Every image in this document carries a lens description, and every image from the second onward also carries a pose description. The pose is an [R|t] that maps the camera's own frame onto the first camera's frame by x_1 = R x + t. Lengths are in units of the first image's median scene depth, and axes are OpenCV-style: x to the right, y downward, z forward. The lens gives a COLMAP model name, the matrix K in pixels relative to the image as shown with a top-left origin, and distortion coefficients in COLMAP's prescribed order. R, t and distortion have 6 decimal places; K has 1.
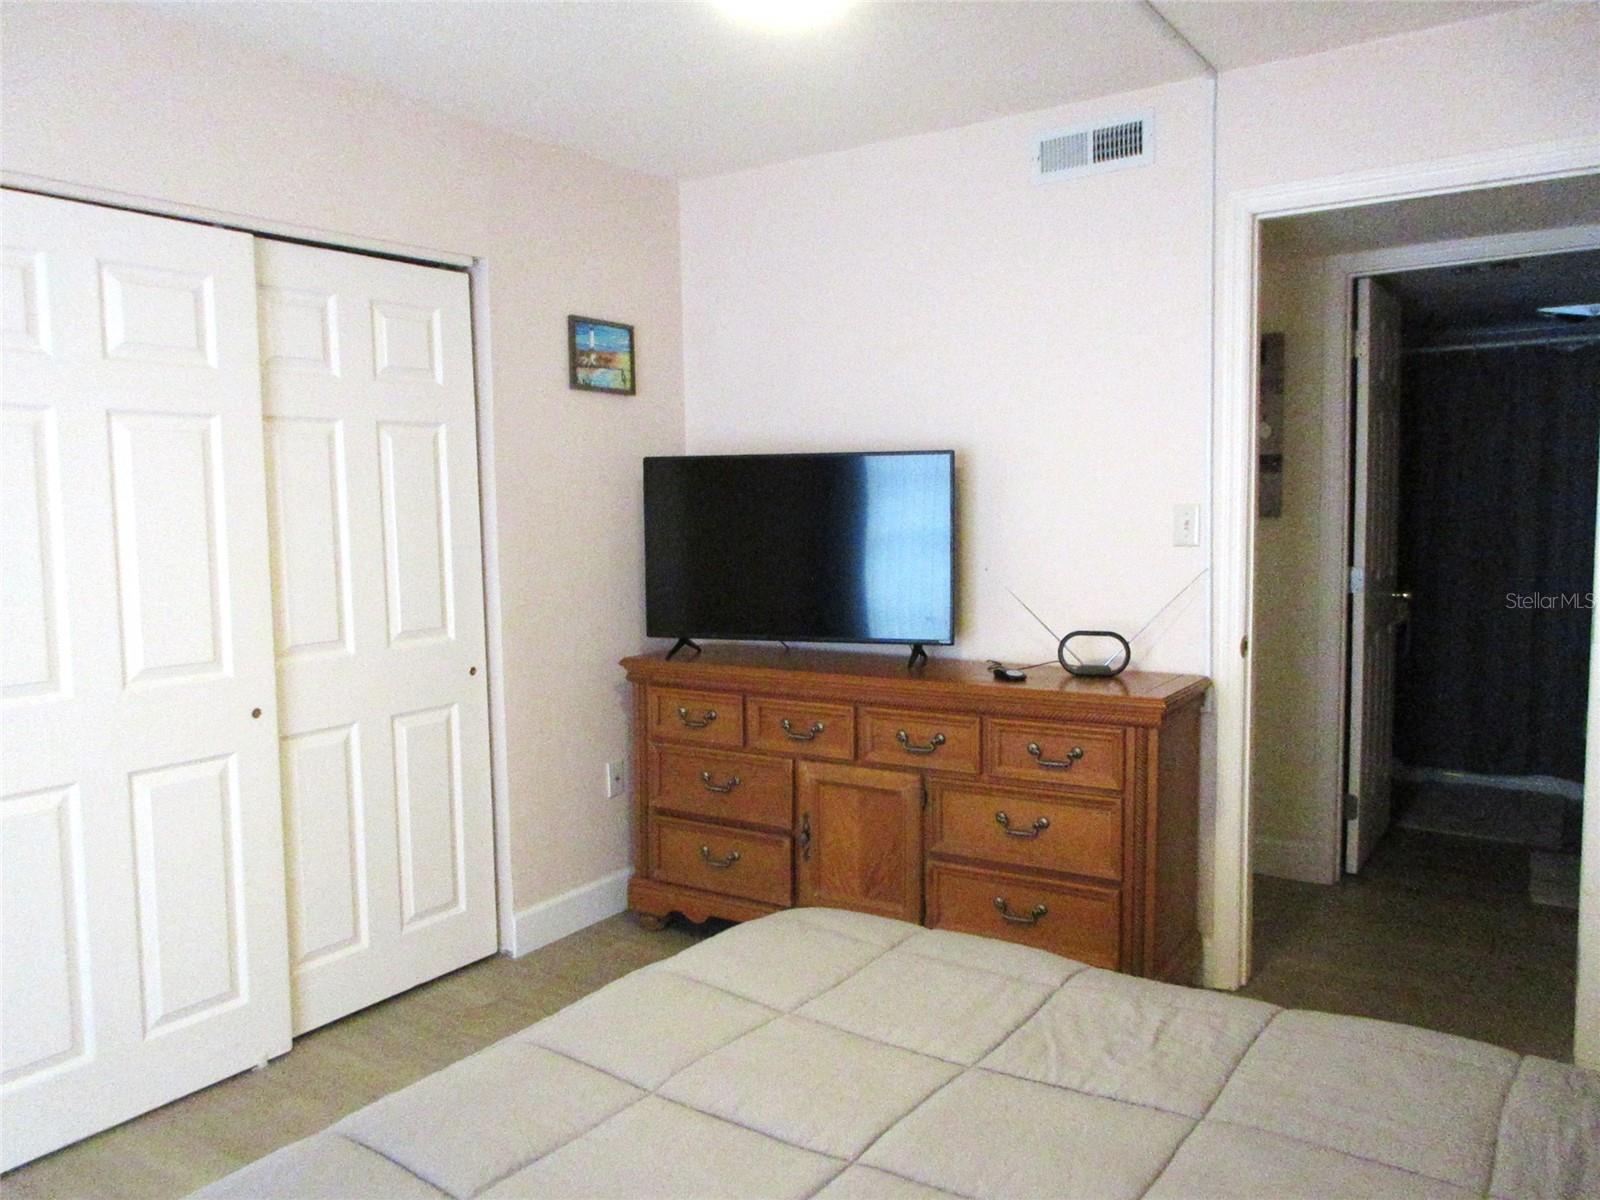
lens RADIAL K [[1185.4, 0, 800.3], [0, 1185.4, 597.6], [0, 0, 1]] dist [-0.000875, 0.003323]
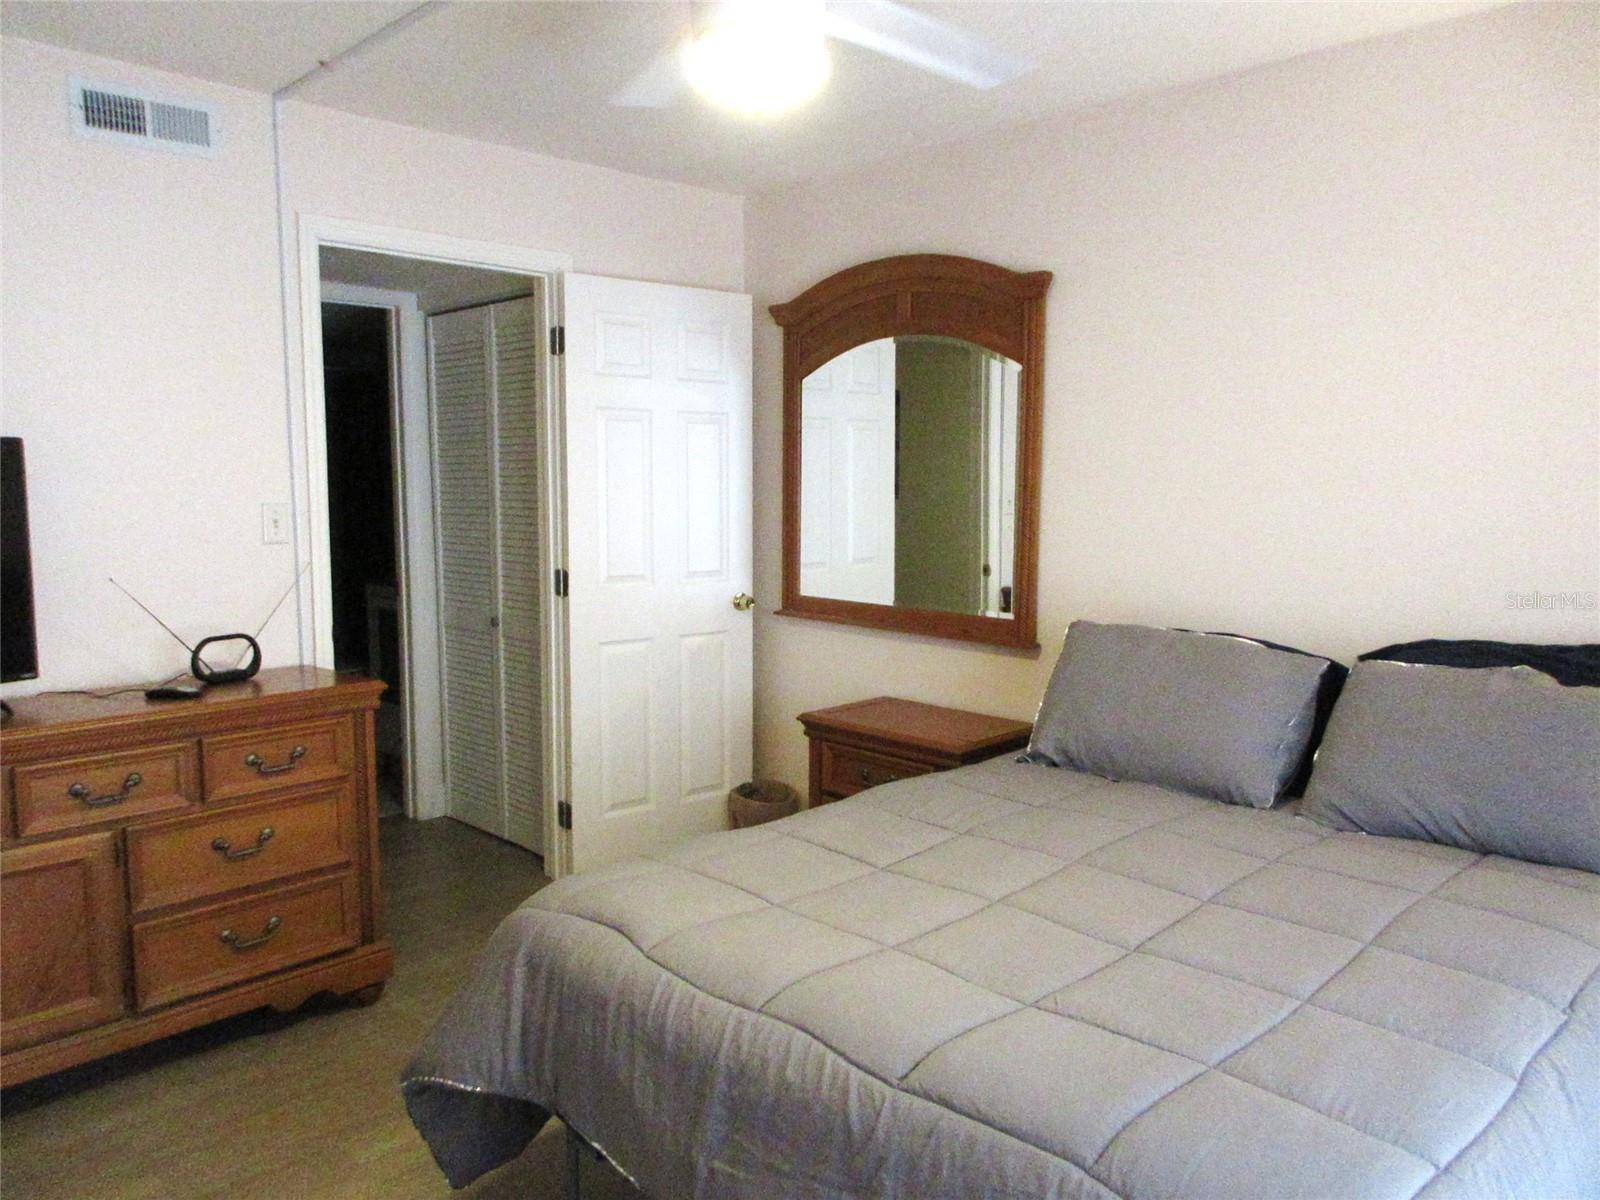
lens RADIAL K [[1185.4, 0, 799.7], [0, 1185.4, 601.4], [0, 0, 1]] dist [-0.000875, 0.003323]
pose [[0.189658, -0.084249, 0.978229, -0.620045], [0.078287, 0.994437, 0.070467, -0.031245], [-0.978724, 0.063218, 0.195199, 0.359341]]
